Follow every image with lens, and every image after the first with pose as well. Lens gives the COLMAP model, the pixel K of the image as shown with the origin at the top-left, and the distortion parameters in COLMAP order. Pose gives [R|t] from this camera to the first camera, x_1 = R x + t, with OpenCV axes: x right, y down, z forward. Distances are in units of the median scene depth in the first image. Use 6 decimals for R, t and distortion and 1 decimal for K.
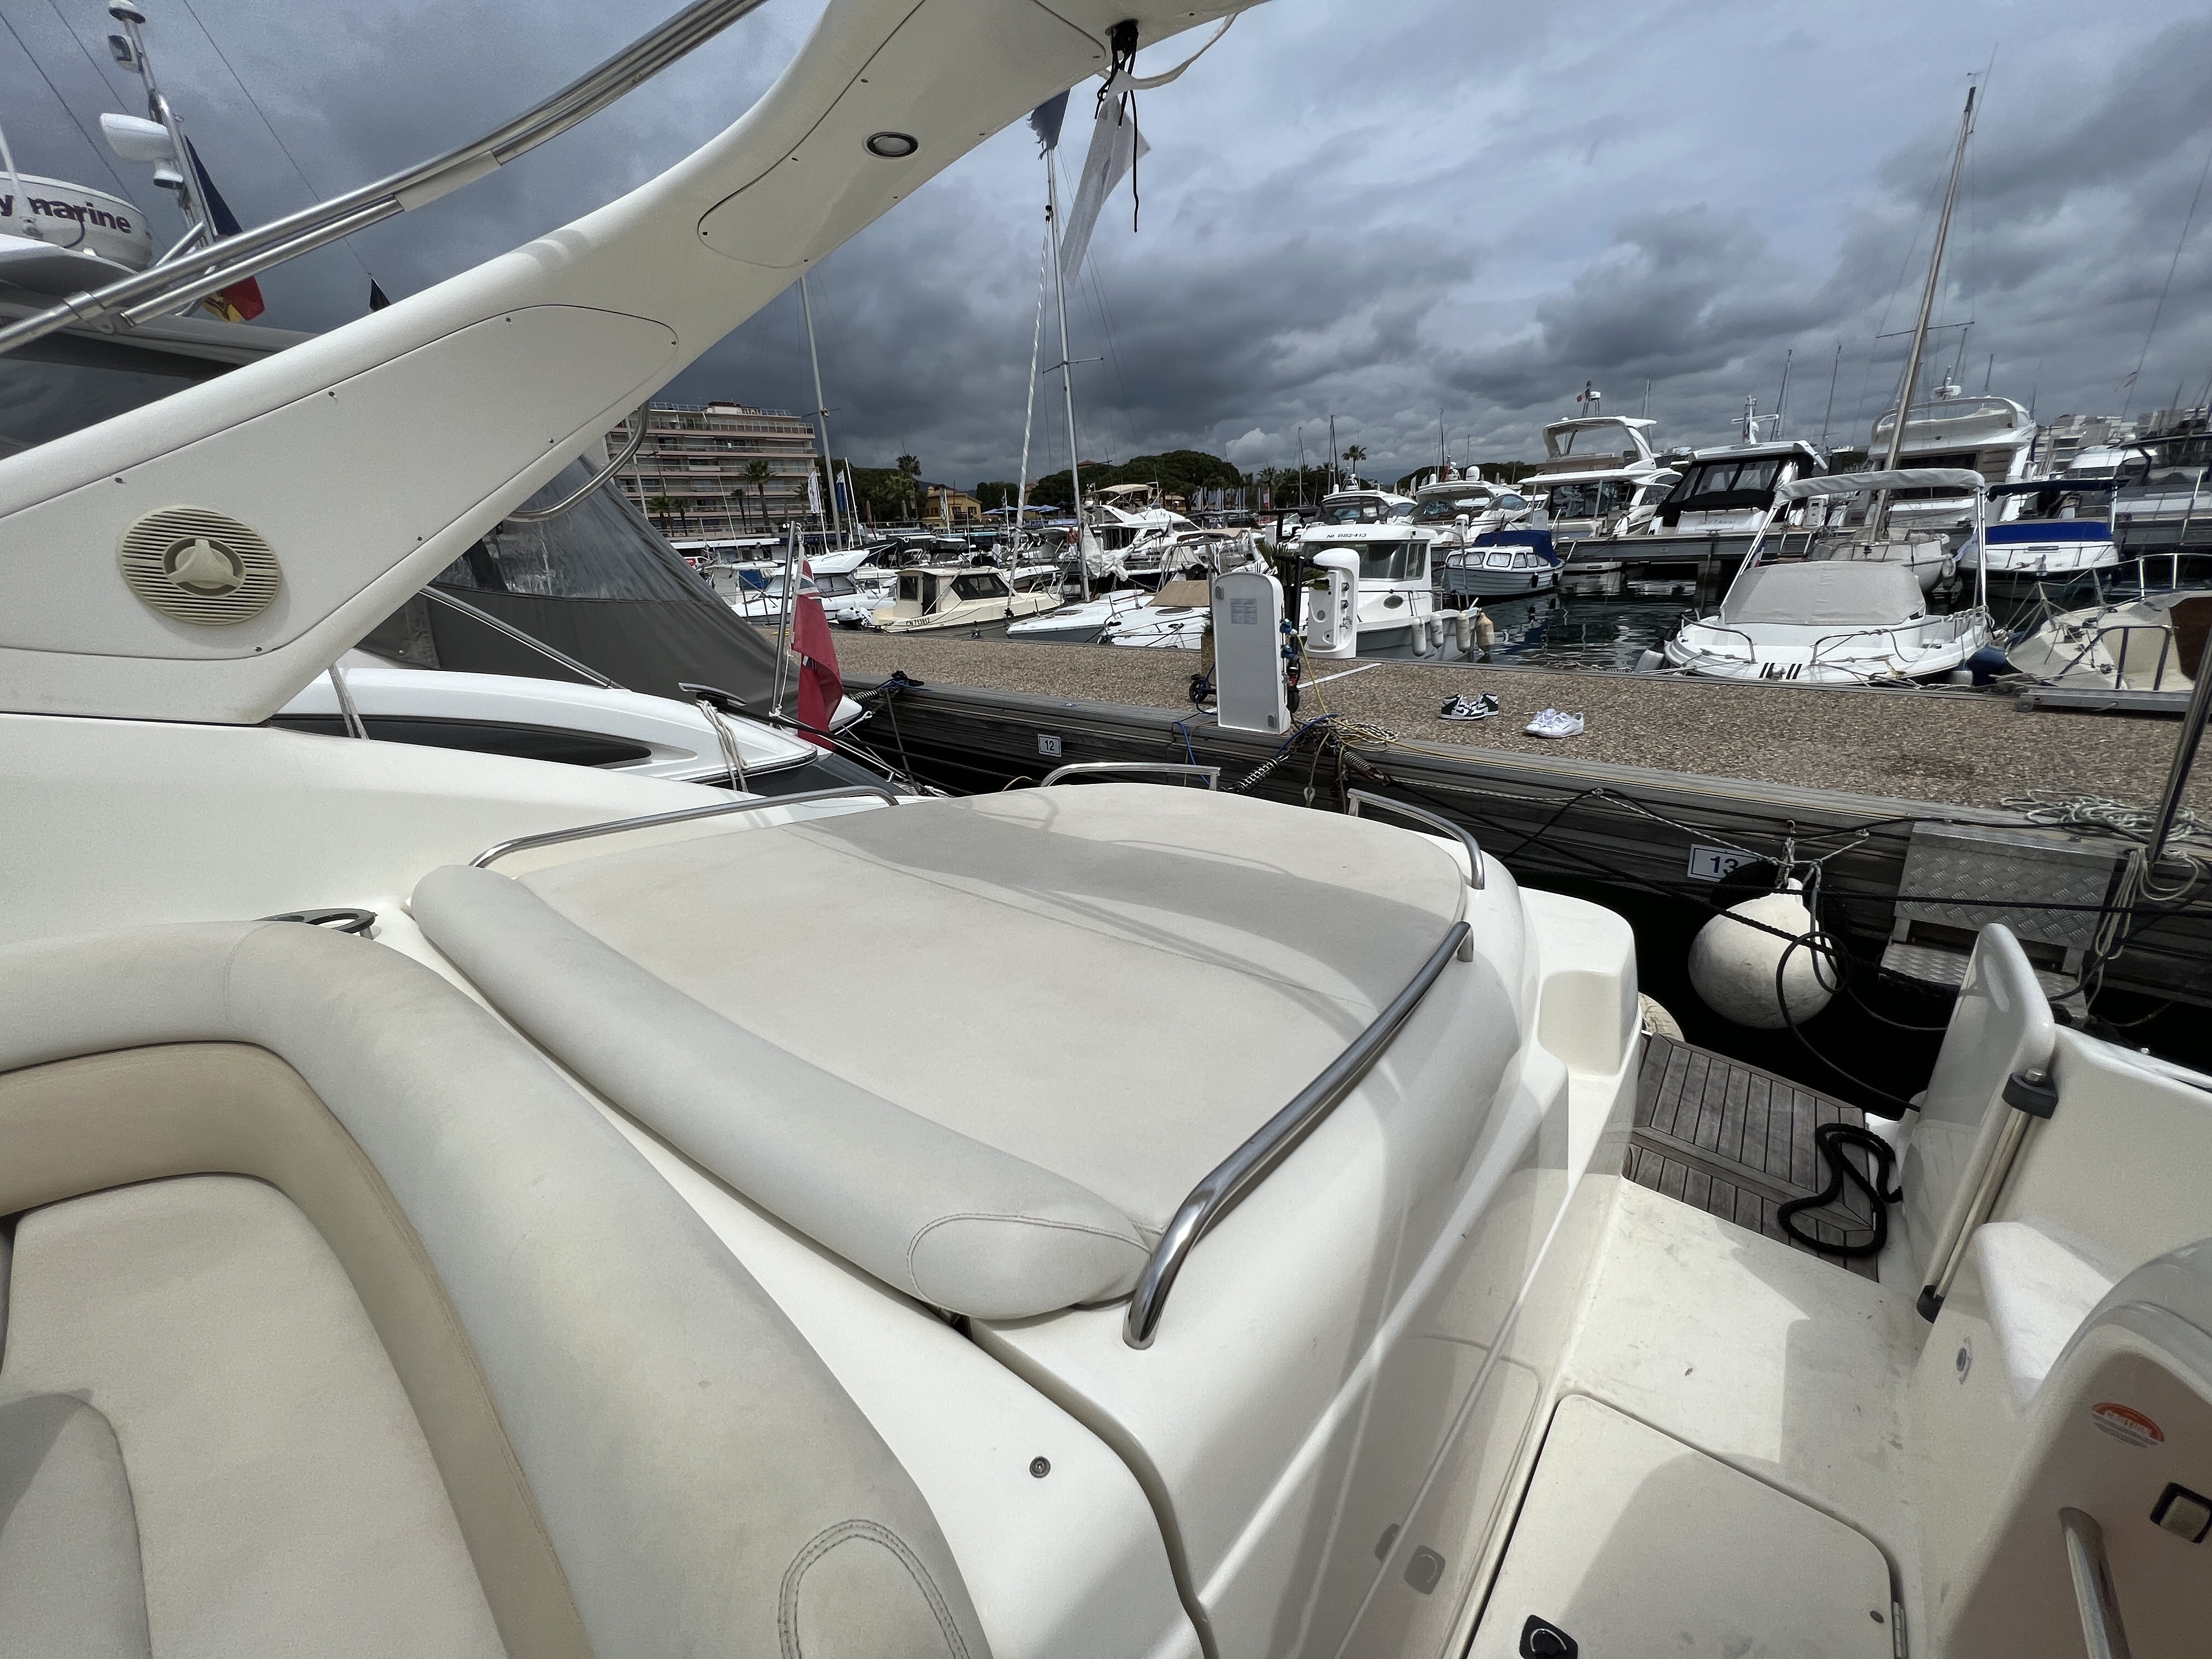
lens RADIAL K [[896.3, 0, 1118.5], [0, 896.3, 833.2], [0, 0, 1]] dist [-0.008959, 0.001796]
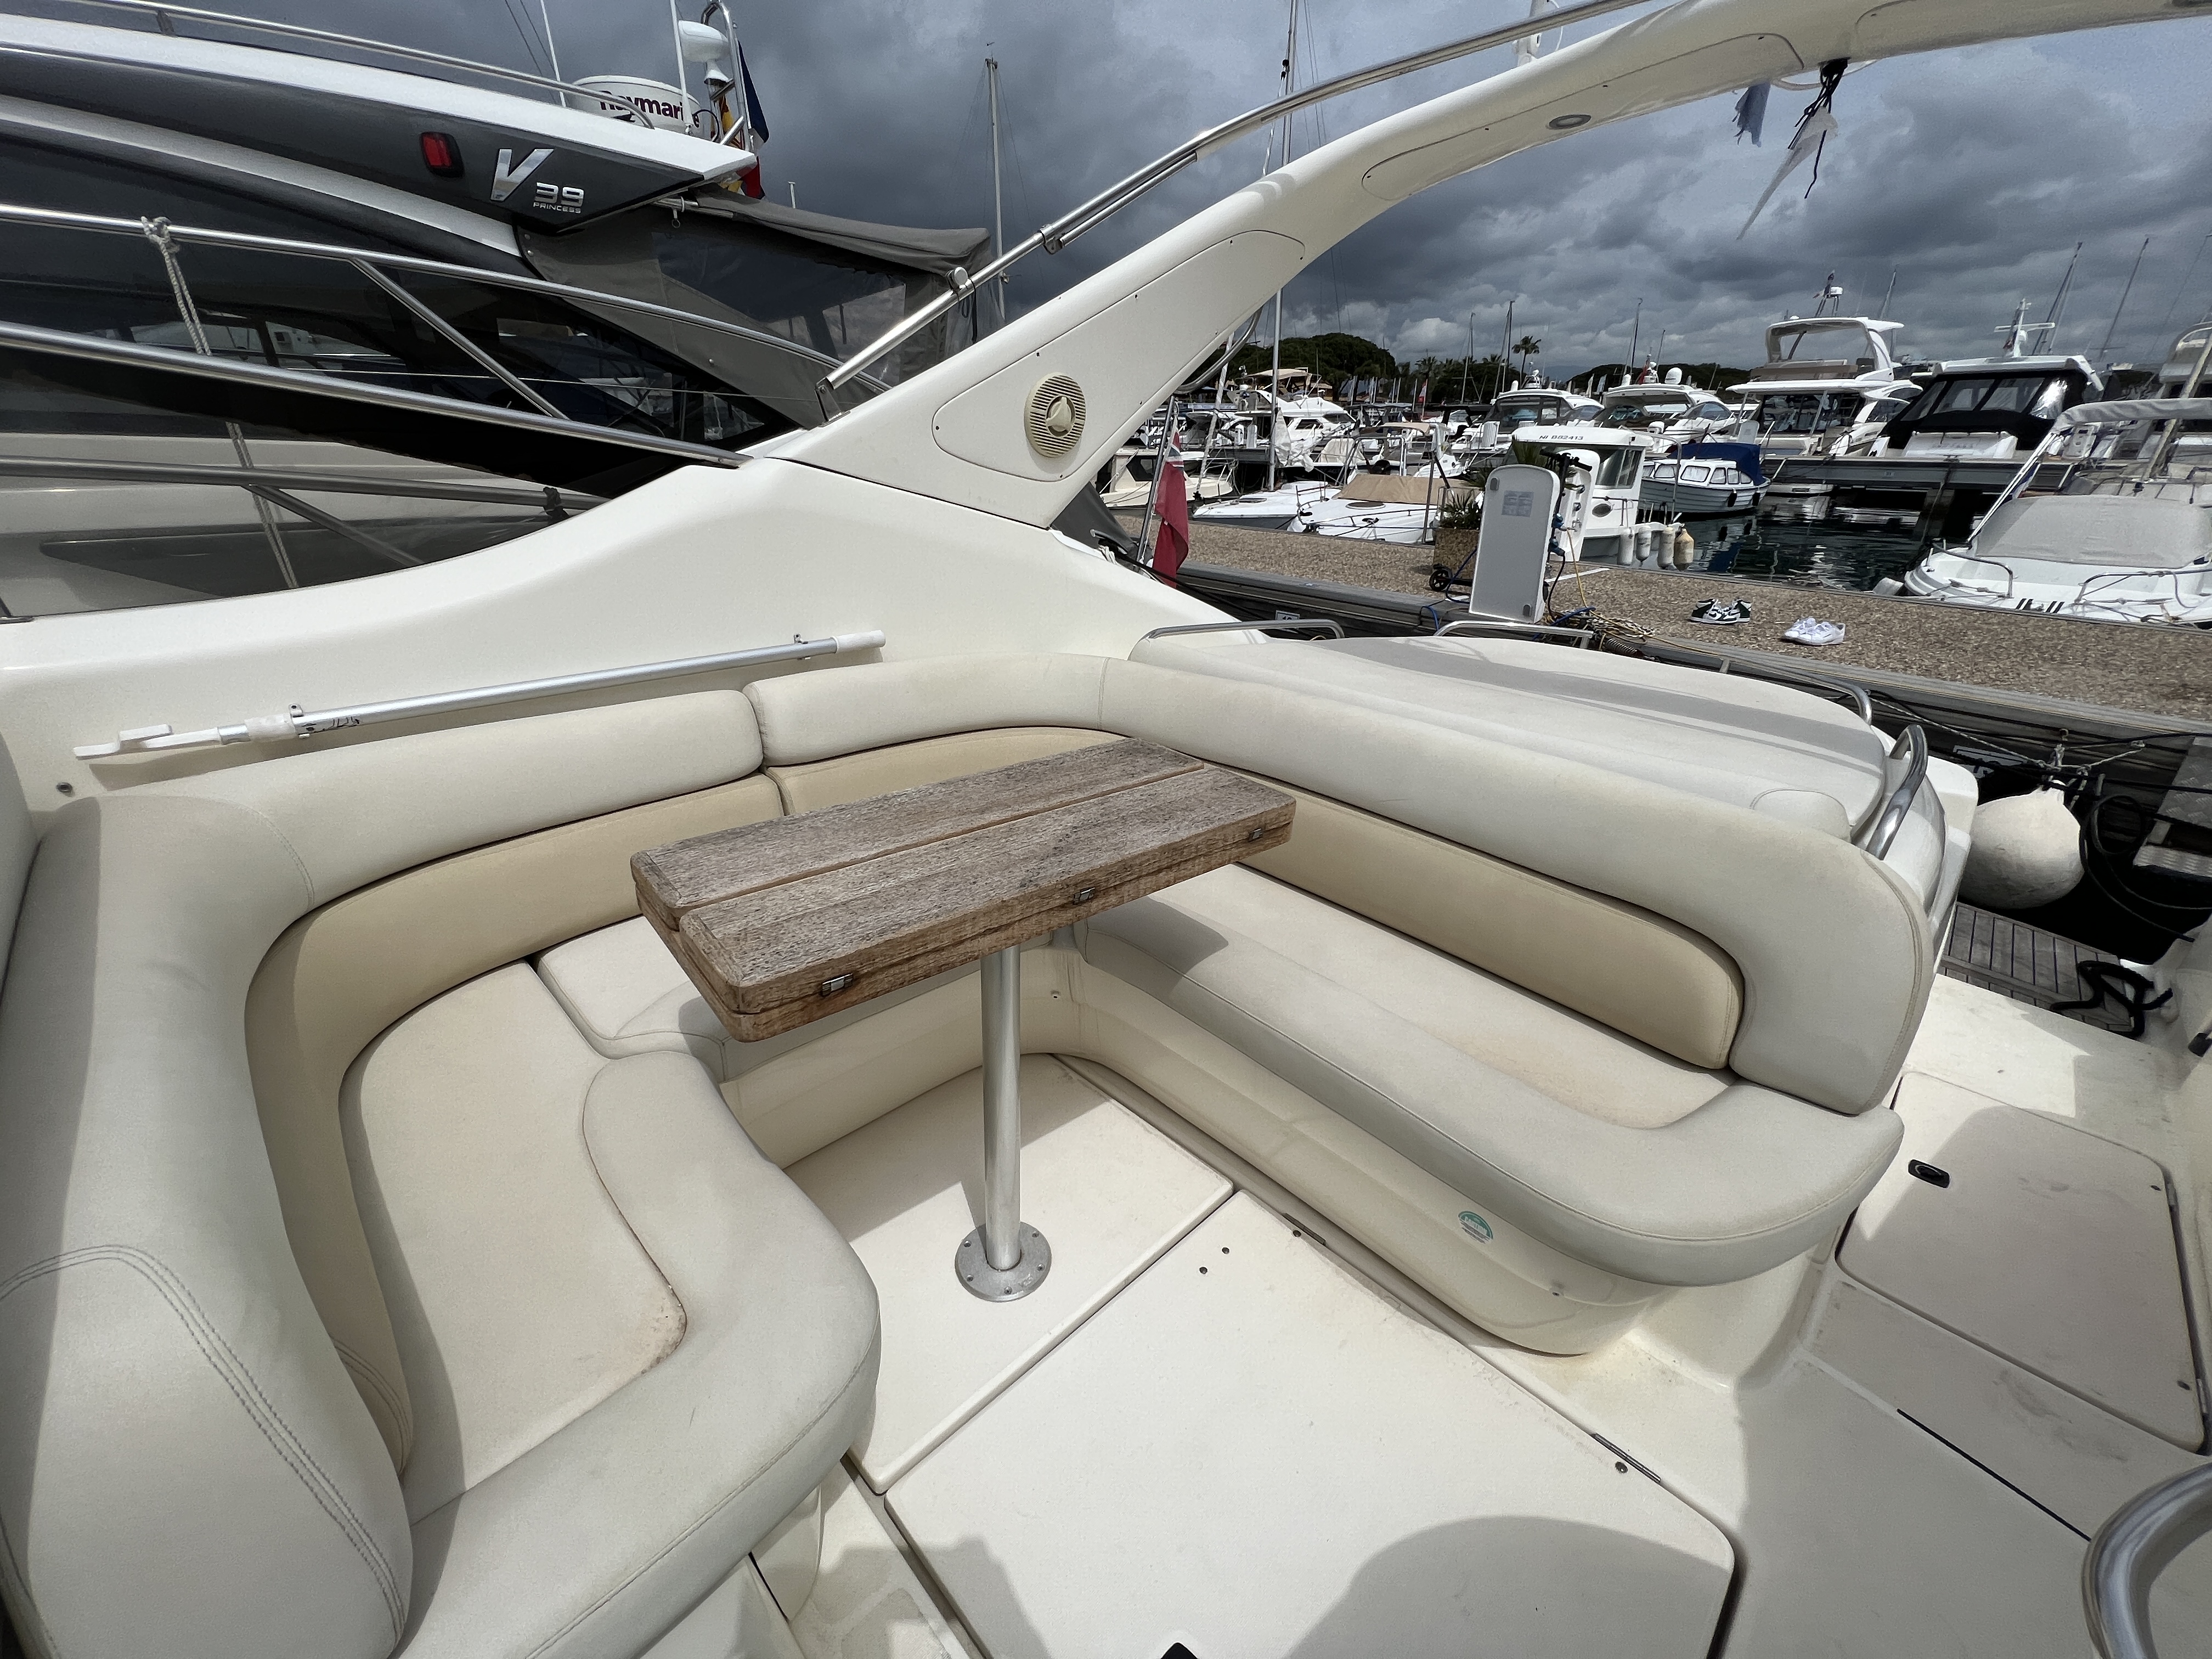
lens RADIAL K [[896.3, 0, 1101.0], [0, 896.3, 837.6], [0, 0, 1]] dist [-0.008959, 0.001796]
pose [[0.988286, 0.106256, -0.109543, -0.061784], [-0.092899, 0.988349, 0.120562, 0.020713], [0.121078, -0.108974, 0.986643, -0.051744]]
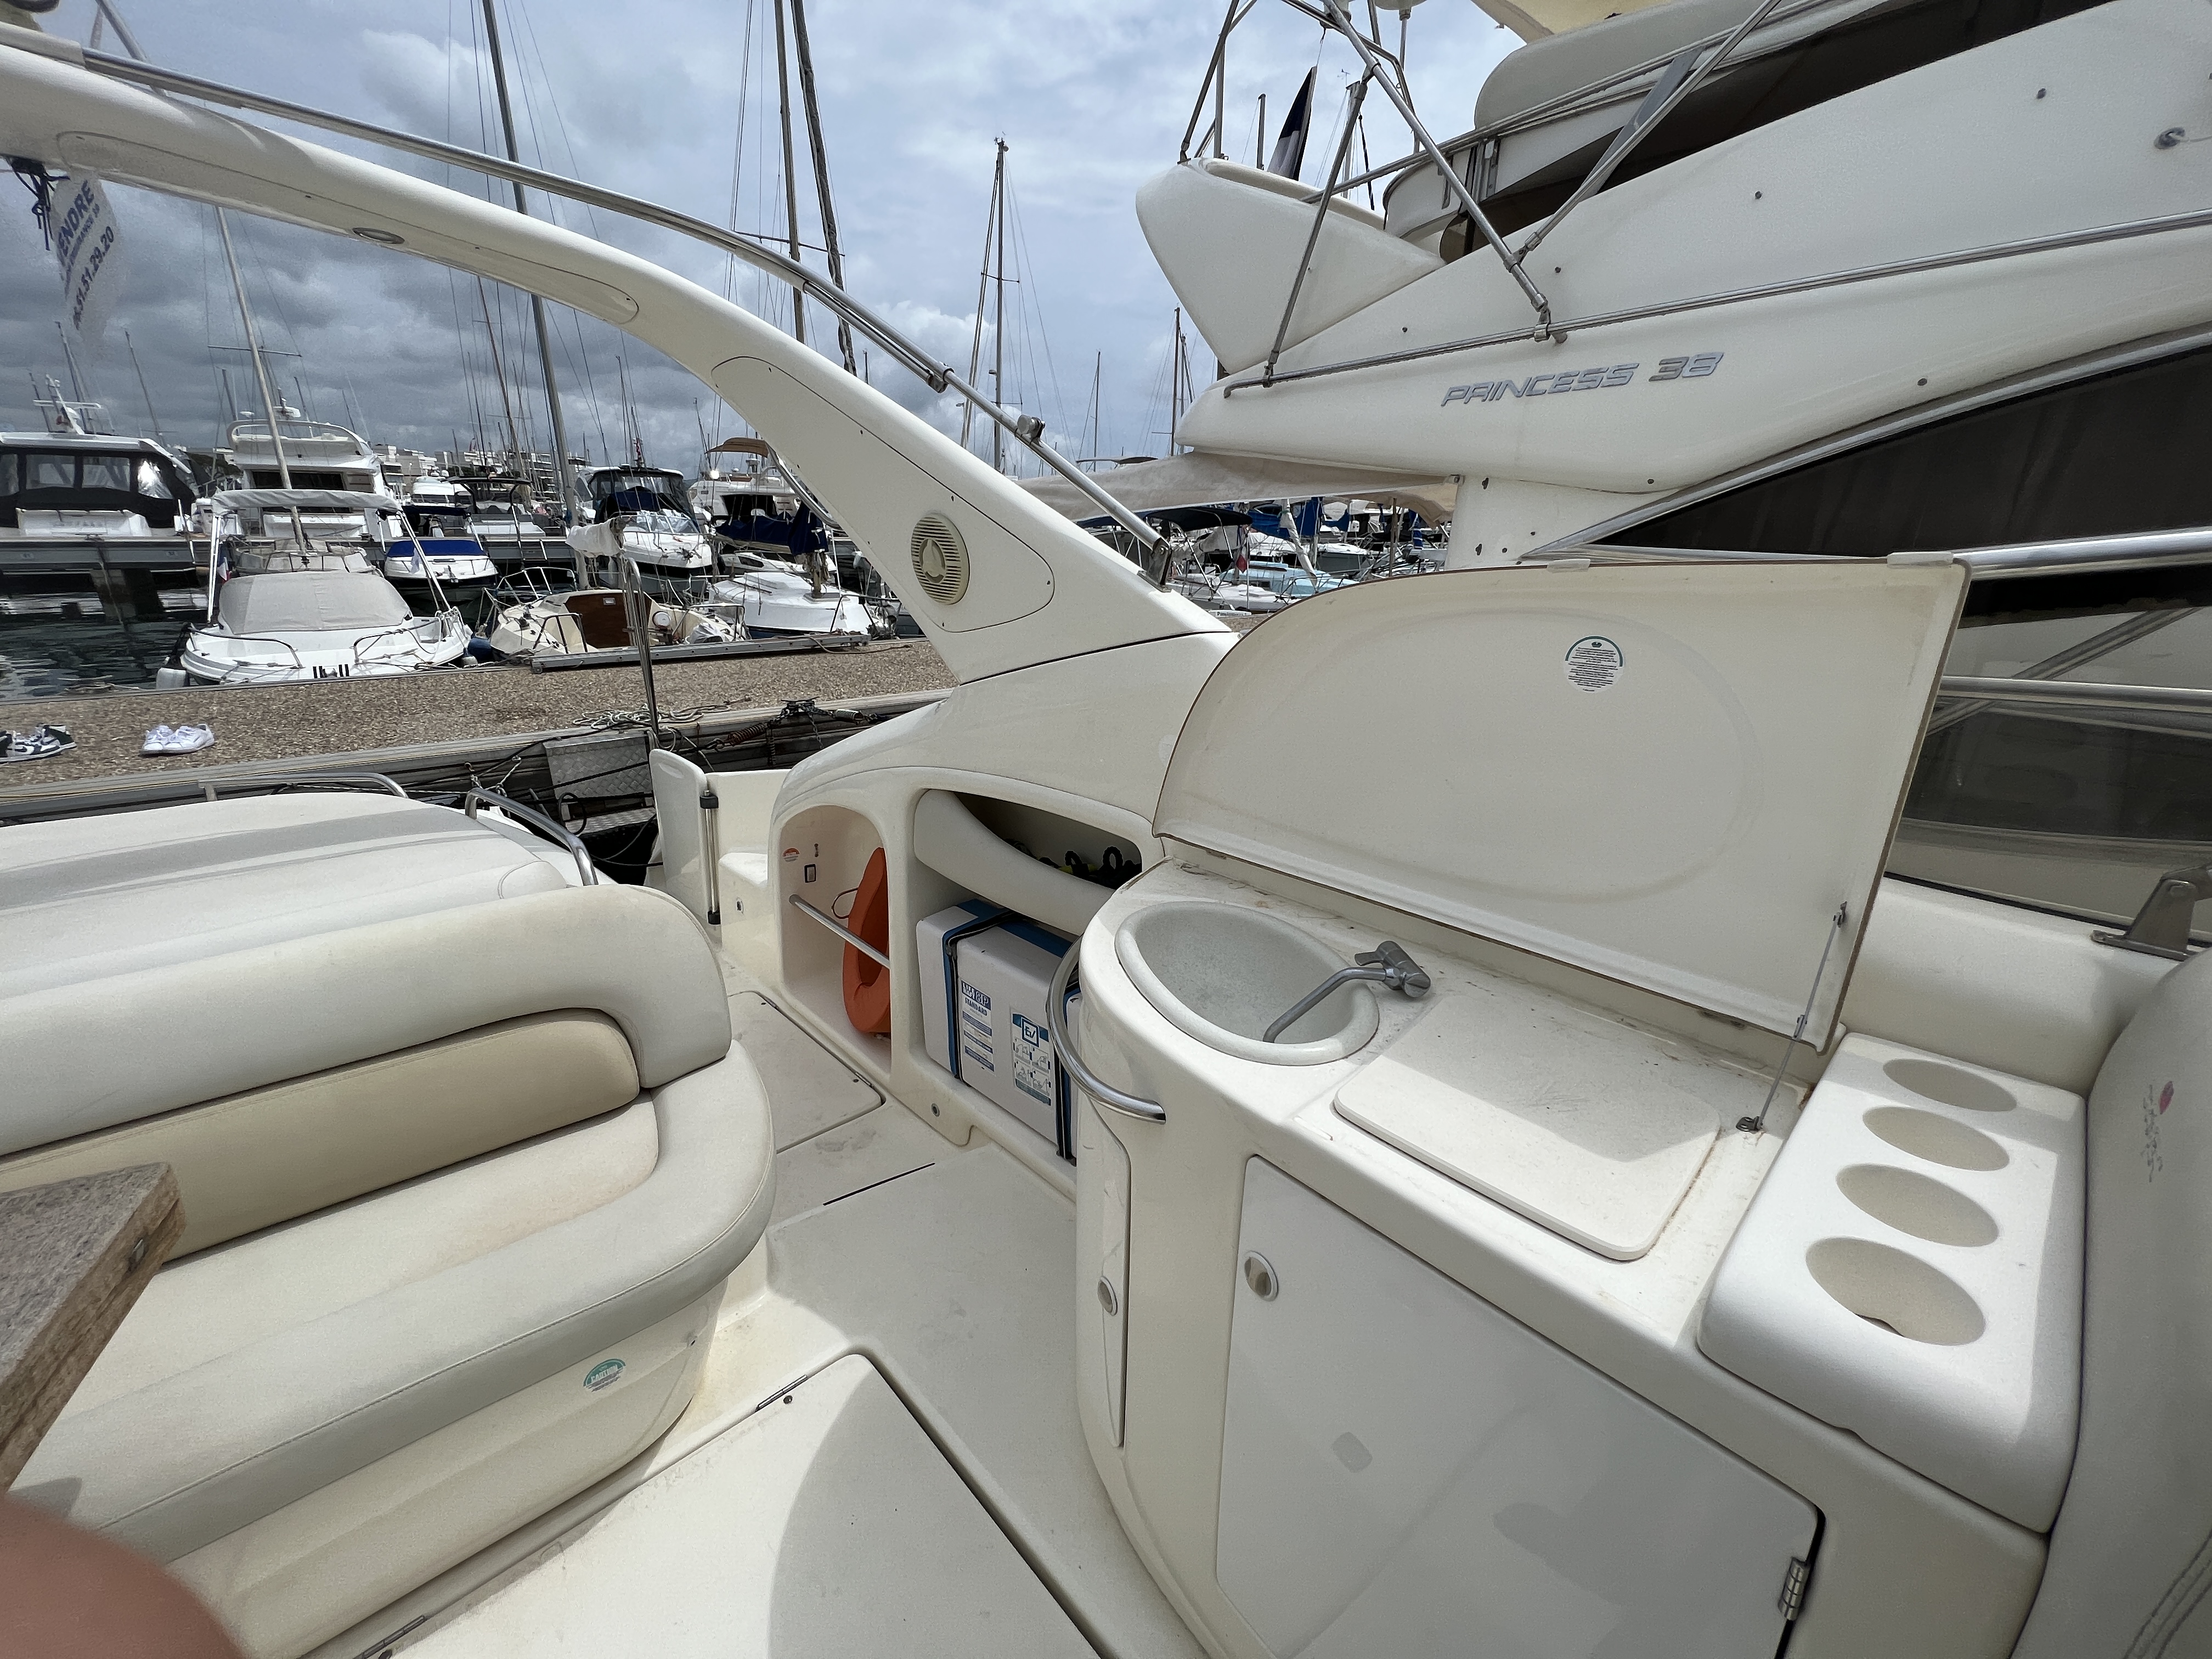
lens RADIAL K [[896.3, 0, 1102.8], [0, 896.3, 831.7], [0, 0, 1]] dist [-0.008959, 0.001796]
pose [[0.148225, -0.270968, 0.951108, -0.091241], [0.282009, 0.933382, 0.221968, 0.011977], [-0.947893, 0.235319, 0.214765, -0.039474]]
